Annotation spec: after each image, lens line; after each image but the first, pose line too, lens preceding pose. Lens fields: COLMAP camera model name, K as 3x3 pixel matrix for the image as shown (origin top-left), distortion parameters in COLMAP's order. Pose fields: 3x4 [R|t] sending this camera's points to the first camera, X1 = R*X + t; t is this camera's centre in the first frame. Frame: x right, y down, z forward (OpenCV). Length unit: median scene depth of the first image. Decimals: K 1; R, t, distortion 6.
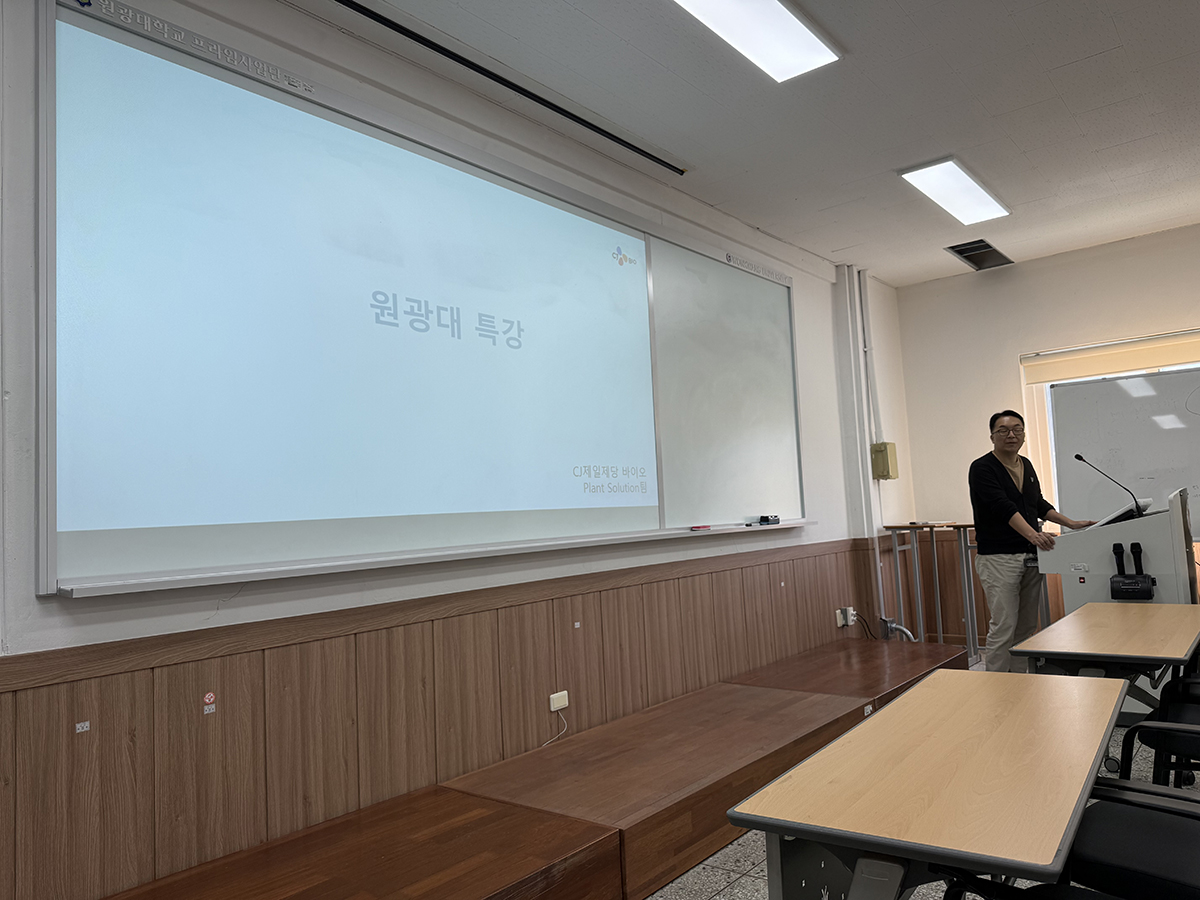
lens RADIAL K [[848.8, 0, 600.3], [0, 848.8, 447.0], [0, 0, 1]] dist [0.021951, -0.022689]
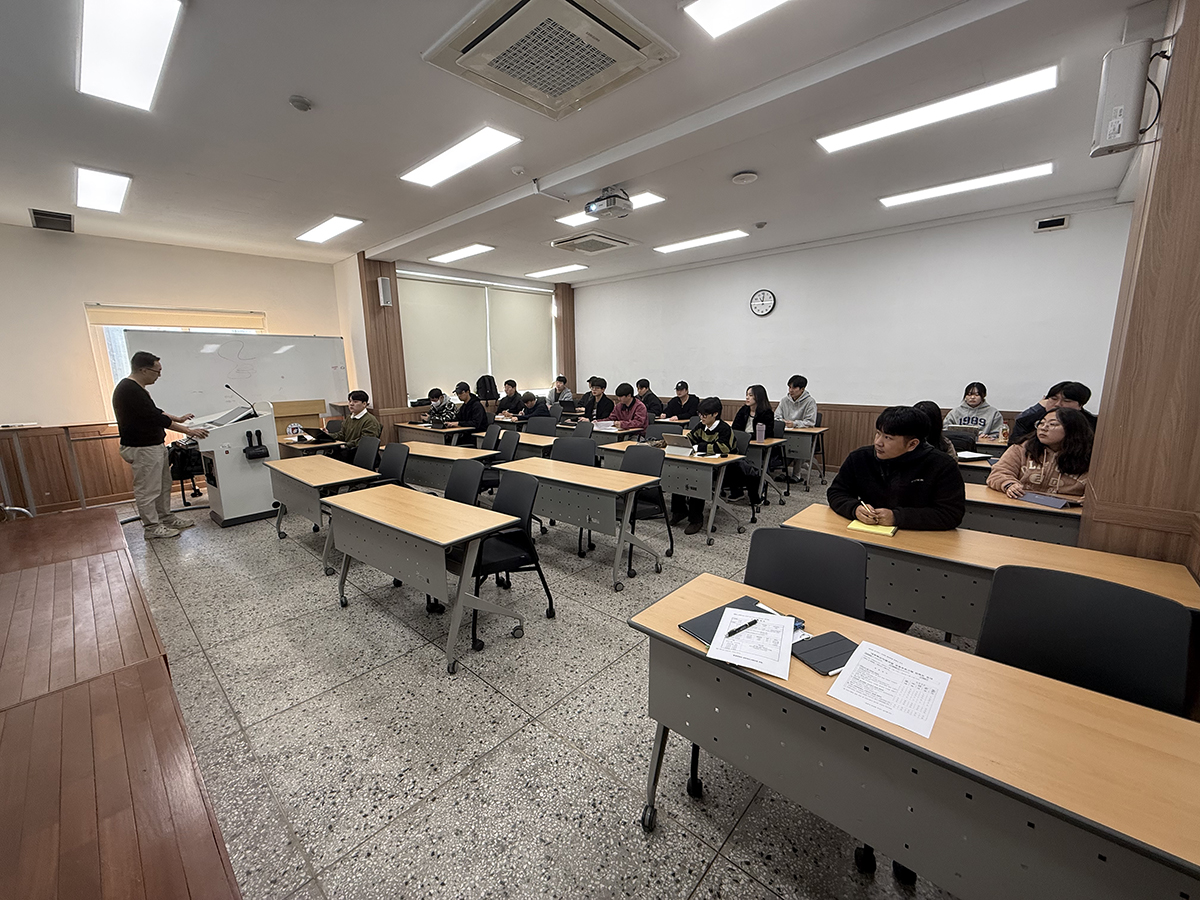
lens RADIAL K [[482.6, 0, 597.4], [0, 482.6, 451.1], [0, 0, 1]] dist [0.004450, -0.000506]
pose [[0.067109, -0.128141, 0.989483, -0.539019], [-0.065132, 0.989041, 0.132501, -0.049367], [-0.995618, -0.073339, 0.058027, 0.165353]]
